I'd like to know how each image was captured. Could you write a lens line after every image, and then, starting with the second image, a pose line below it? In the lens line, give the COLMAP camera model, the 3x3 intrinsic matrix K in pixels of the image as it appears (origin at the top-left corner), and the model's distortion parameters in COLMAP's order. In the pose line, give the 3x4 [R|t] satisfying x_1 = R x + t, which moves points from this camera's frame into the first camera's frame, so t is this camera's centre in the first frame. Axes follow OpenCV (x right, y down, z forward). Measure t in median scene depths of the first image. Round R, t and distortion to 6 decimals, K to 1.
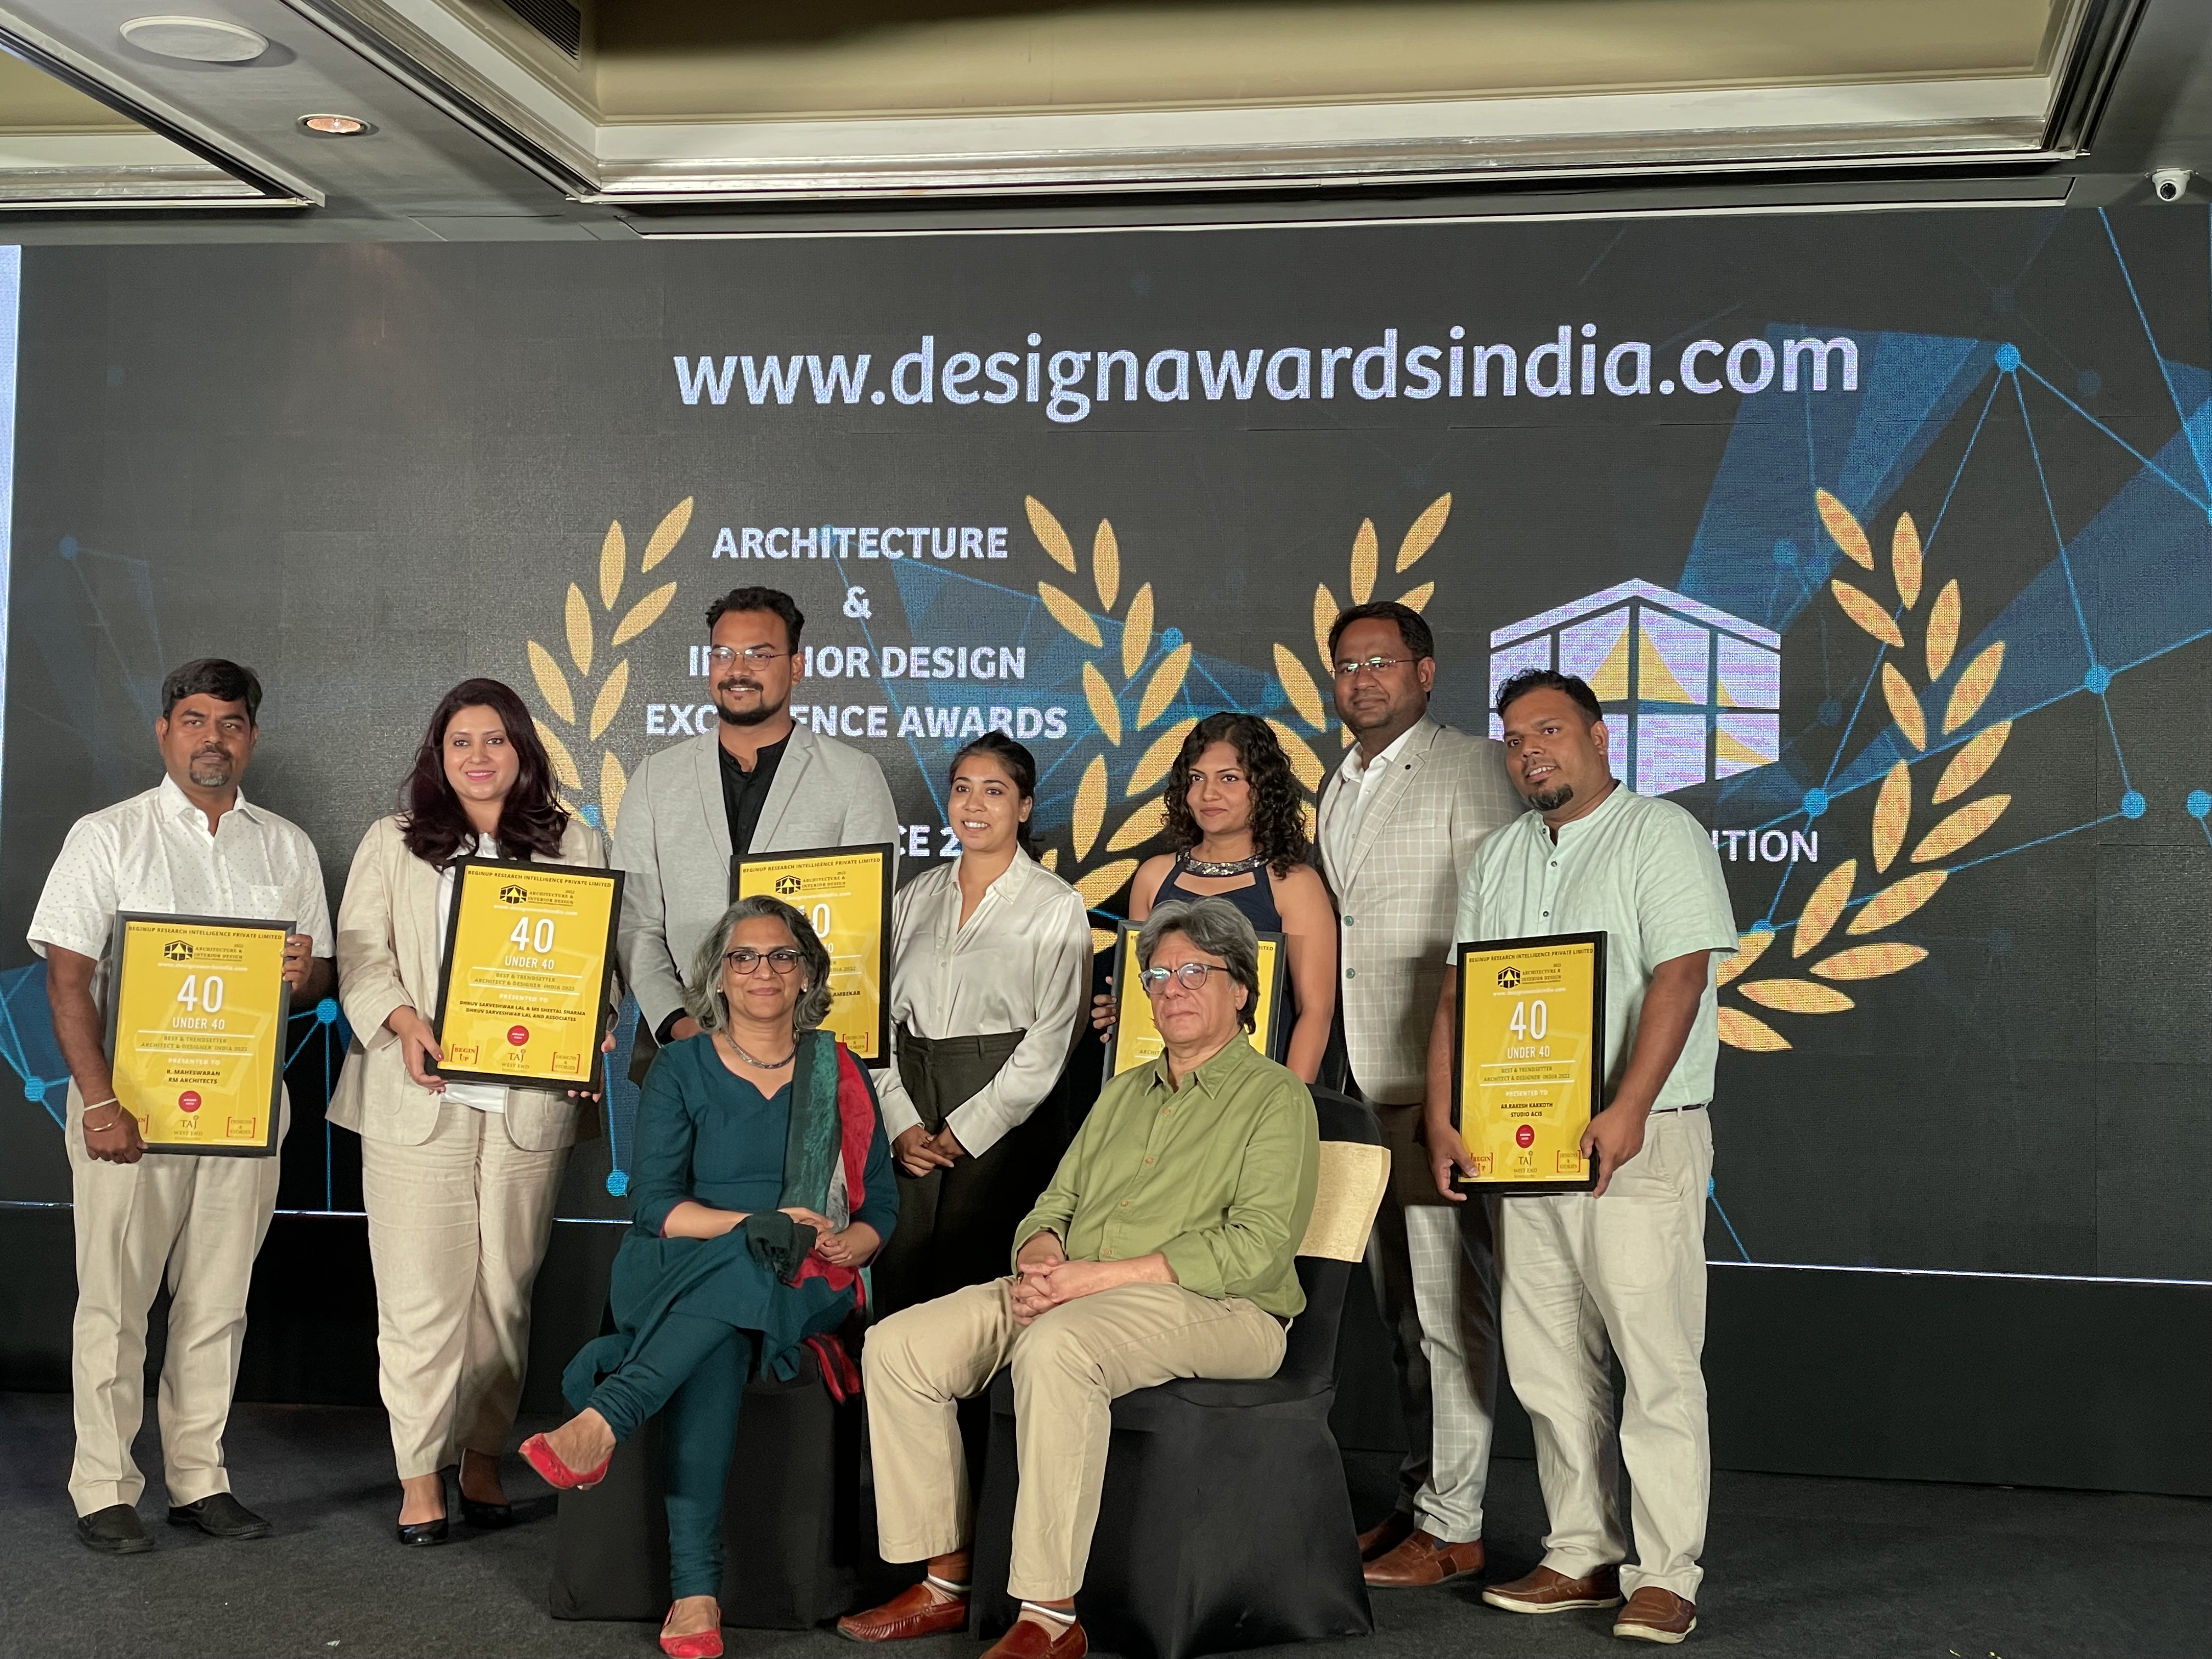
lens RADIAL K [[3424.5, 0, 1102.8], [0, 3424.5, 834.0], [0, 0, 1]] dist [0.123696, 0.029253]
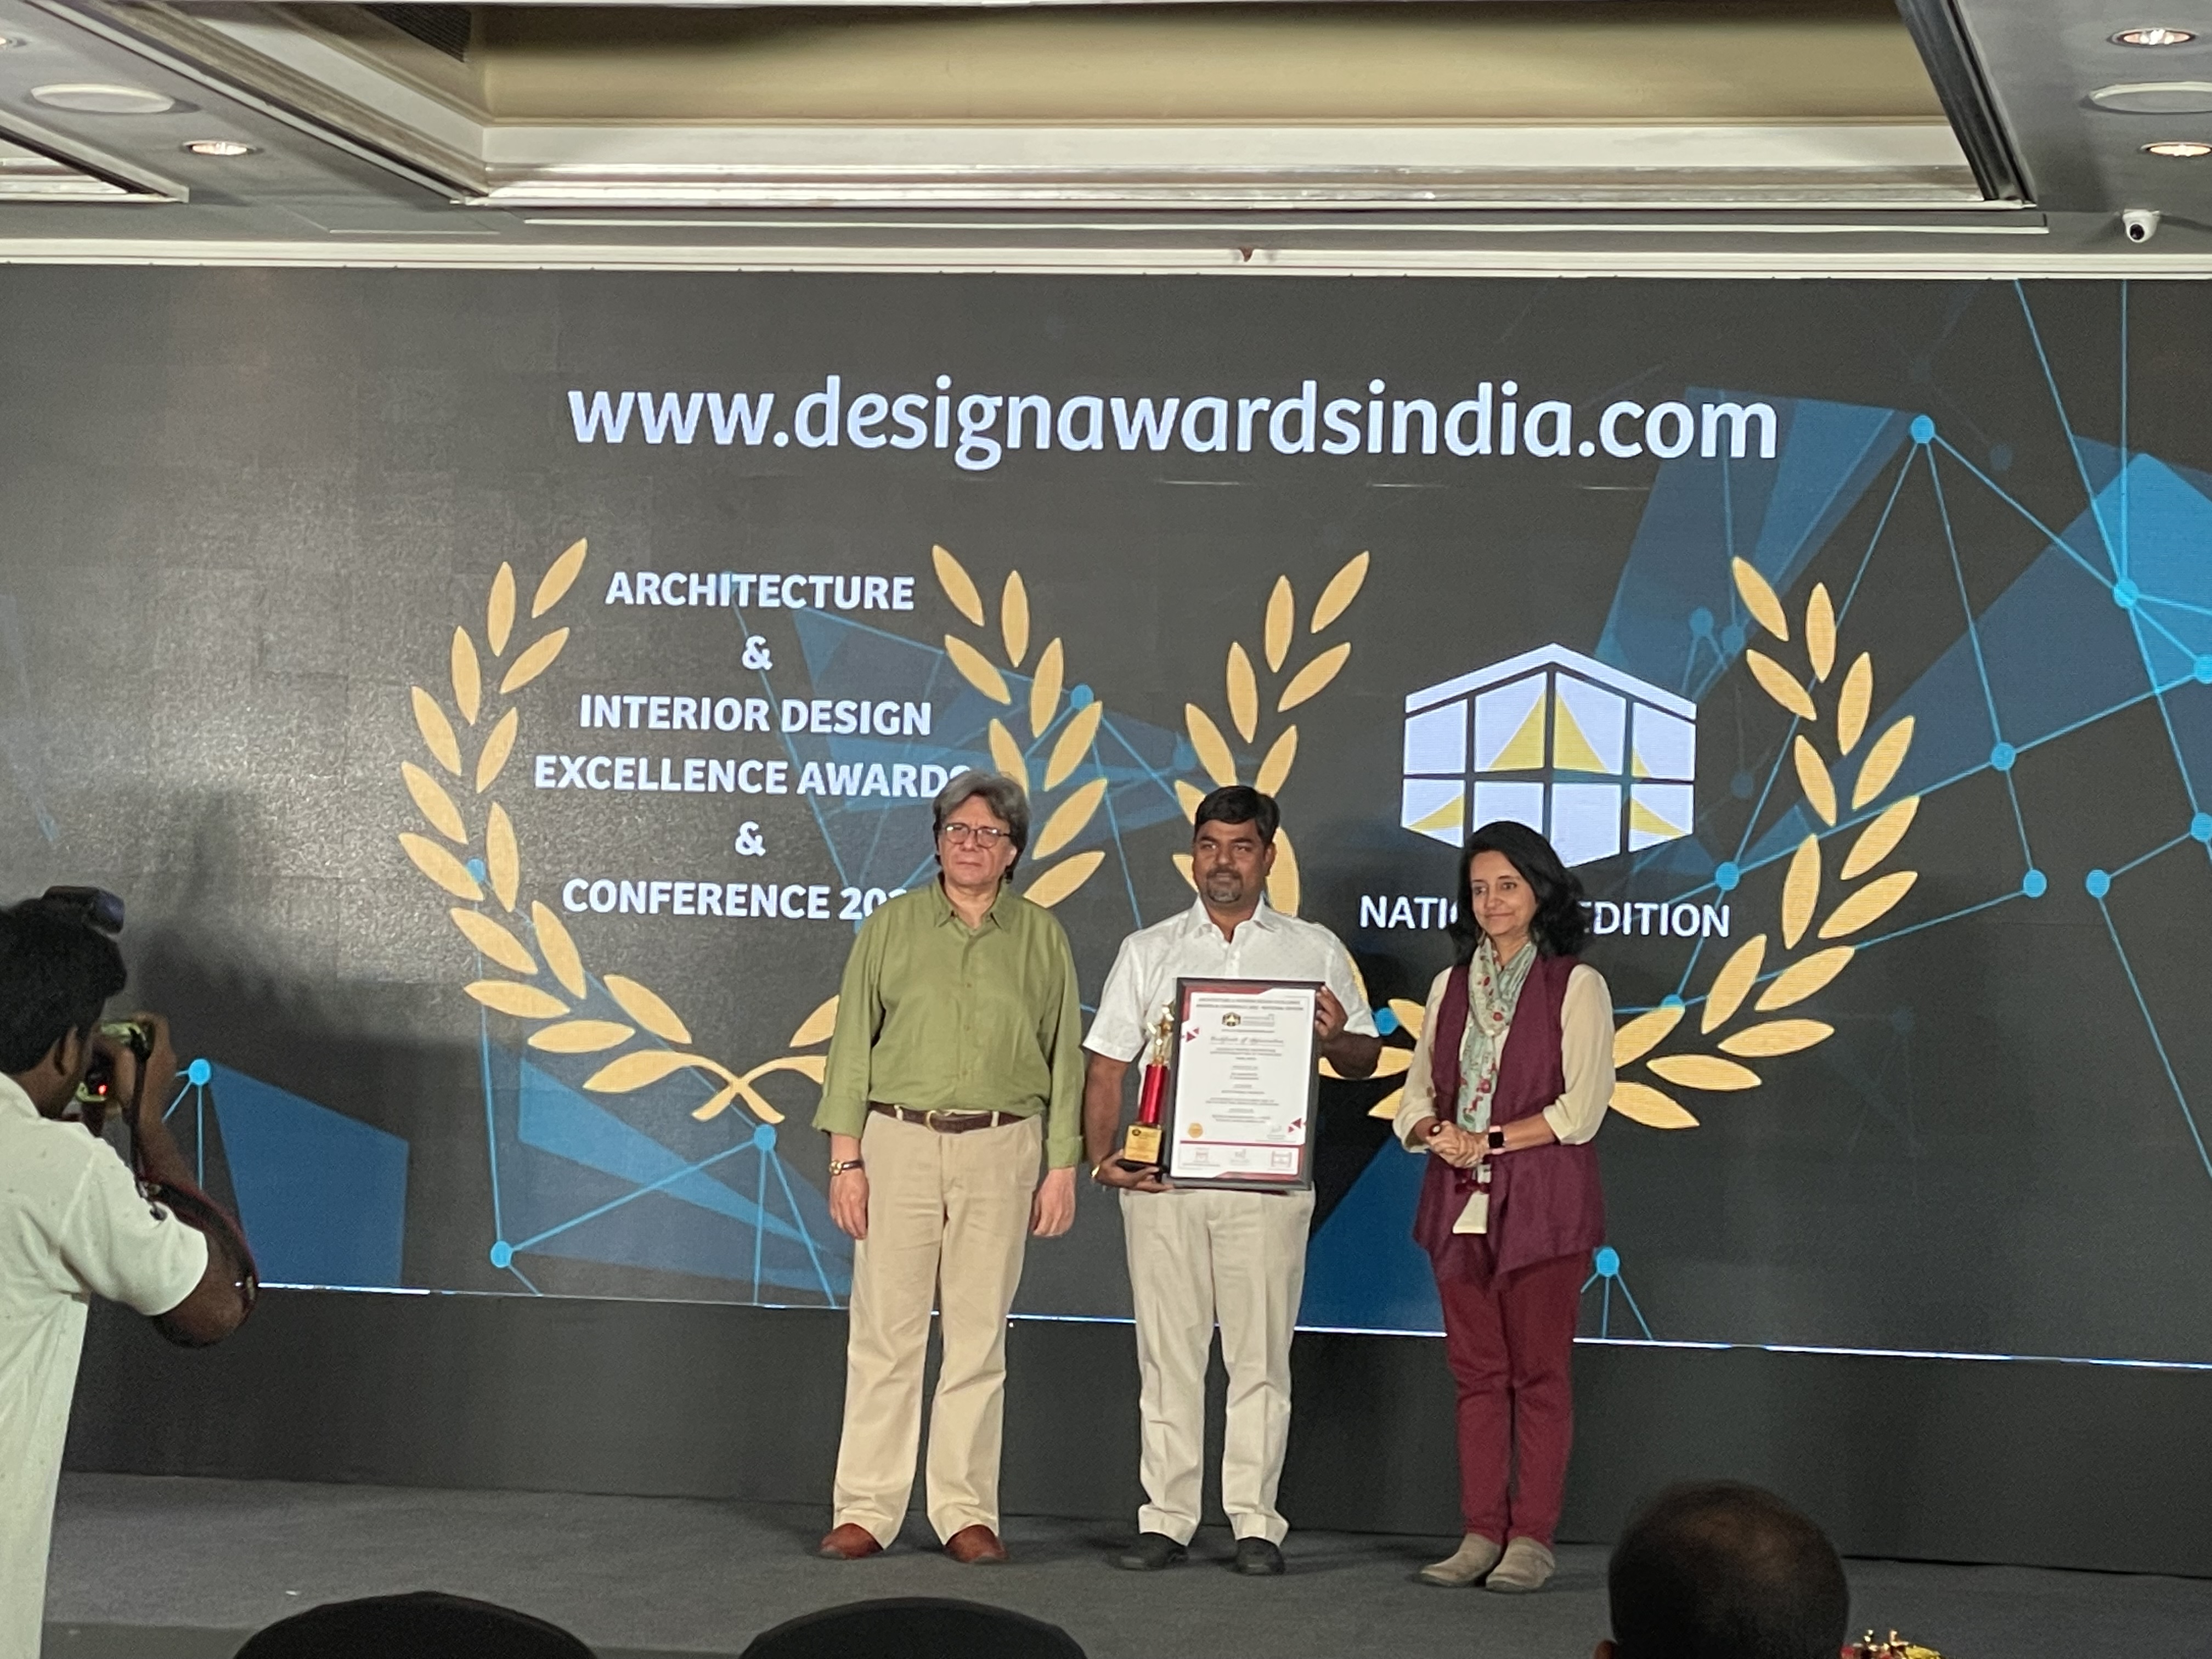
lens RADIAL K [[6176.9, 0, 1106.6], [0, 6176.9, 826.5], [0, 0, 1]] dist [0.058033, -0.458055]
pose [[0.999836, 0.010223, -0.014958, 0.053782], [-0.010106, 0.999918, 0.007916, -0.034382], [0.015037, -0.007764, 0.999857, -0.744291]]
